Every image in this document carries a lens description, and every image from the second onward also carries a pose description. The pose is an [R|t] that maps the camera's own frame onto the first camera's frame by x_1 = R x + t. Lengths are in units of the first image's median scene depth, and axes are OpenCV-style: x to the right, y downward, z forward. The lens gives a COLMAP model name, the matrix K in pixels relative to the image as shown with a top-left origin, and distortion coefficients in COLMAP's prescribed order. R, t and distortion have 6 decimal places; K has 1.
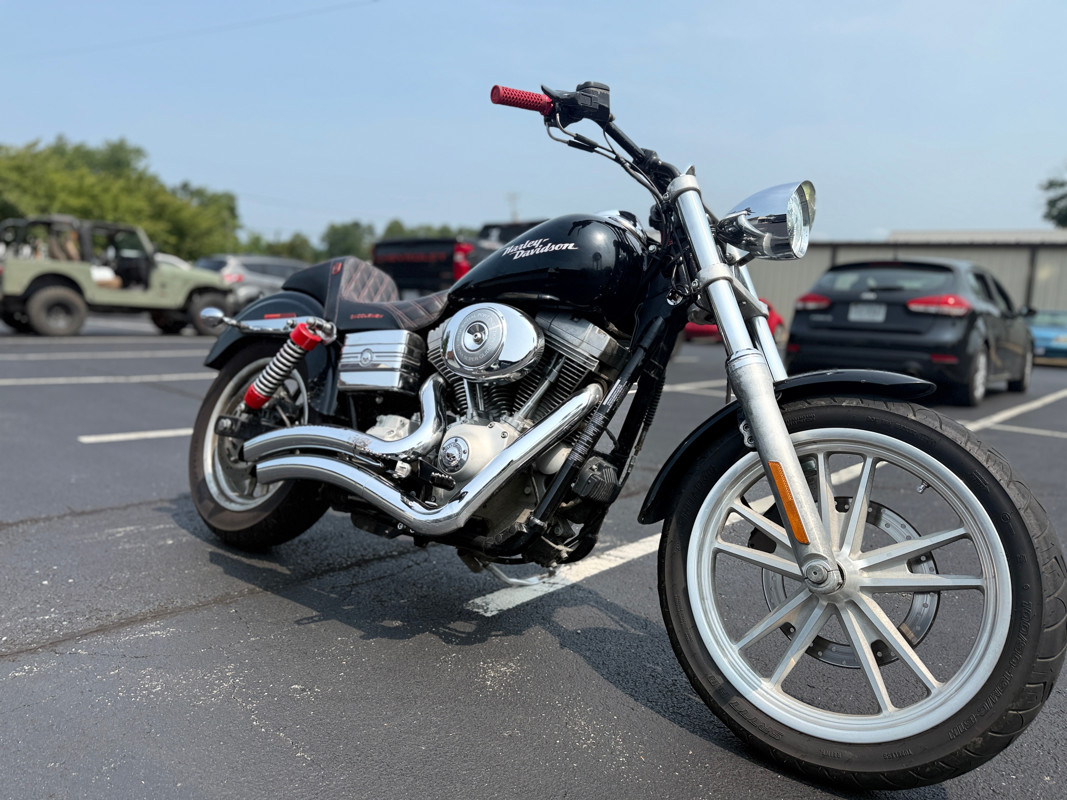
lens RADIAL K [[754.7, 0, 538.6], [0, 754.7, 403.2], [0, 0, 1]] dist [0.043969, -0.055413]
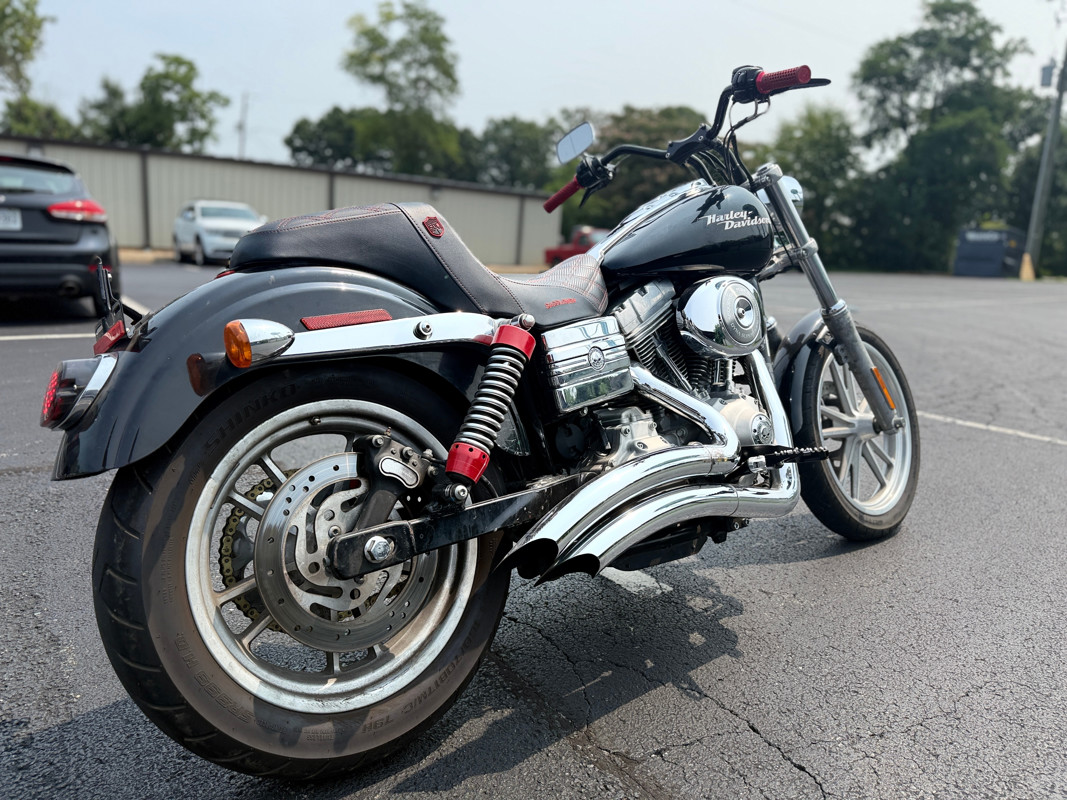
lens RADIAL K [[763.4, 0, 515.8], [0, 763.4, 401.7], [0, 0, 1]] dist [0.002714, 0.002475]
pose [[0.251893, -0.234201, 0.938989, -1.050563], [0.097661, 0.971474, 0.216105, -0.207552], [-0.962815, 0.037267, 0.267580, 0.974115]]
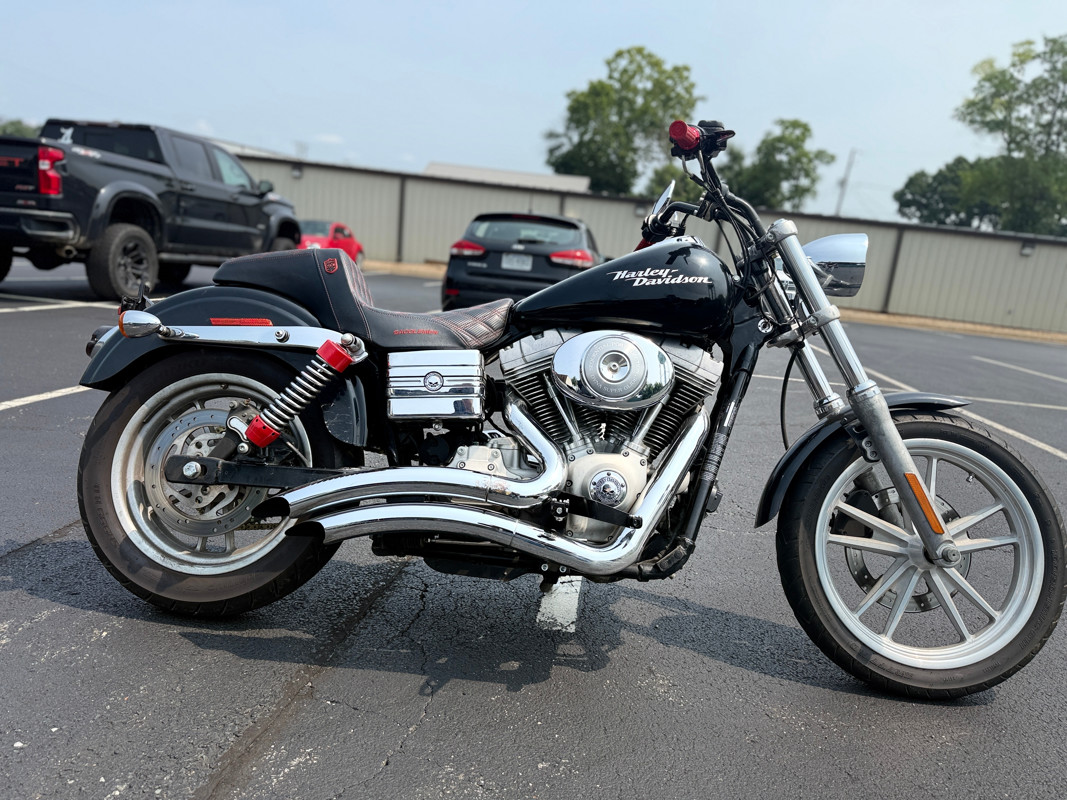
lens RADIAL K [[754.7, 0, 538.6], [0, 754.7, 403.2], [0, 0, 1]] dist [0.043969, -0.055413]
pose [[0.829767, -0.078565, 0.552553, -0.679905], [0.020629, 0.993683, 0.110310, -0.144626], [-0.557729, -0.080133, 0.826146, 0.224941]]
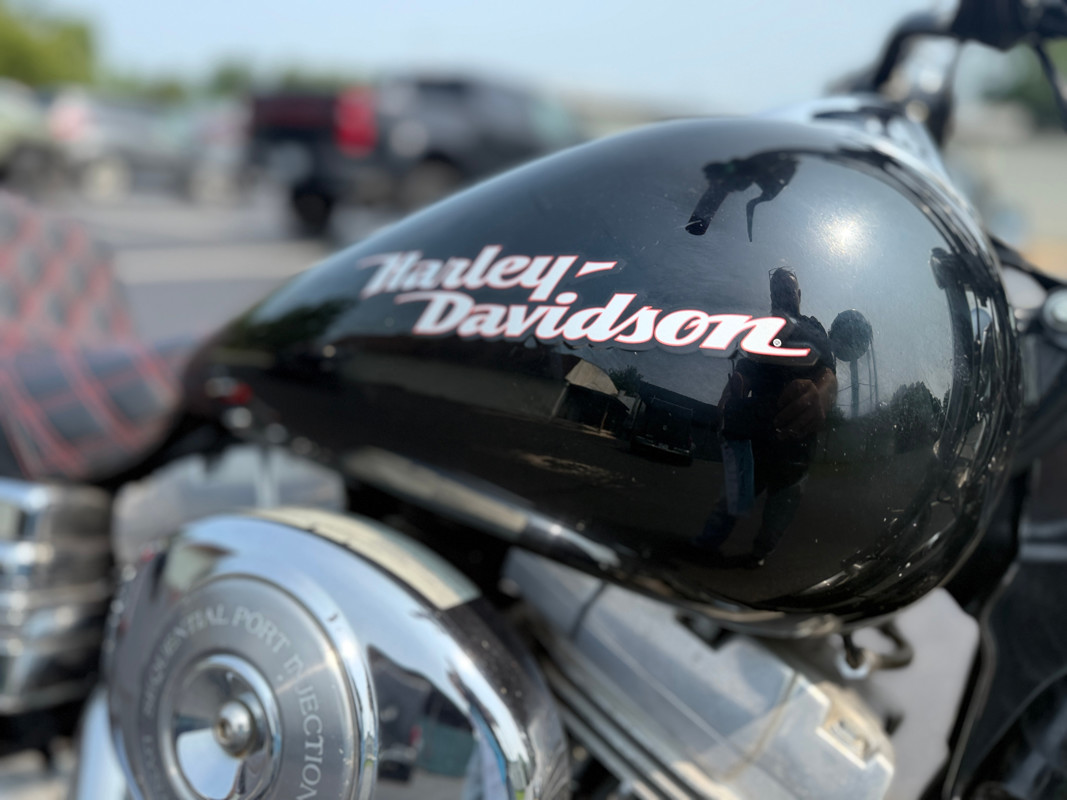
lens RADIAL K [[754.7, 0, 538.6], [0, 754.7, 403.2], [0, 0, 1]] dist [0.043969, -0.055413]
pose [[0.992316, 0.009271, 0.123378, -0.024708], [-0.030354, 0.984955, 0.170122, -0.200770], [-0.119945, -0.172560, 0.977669, 0.766758]]
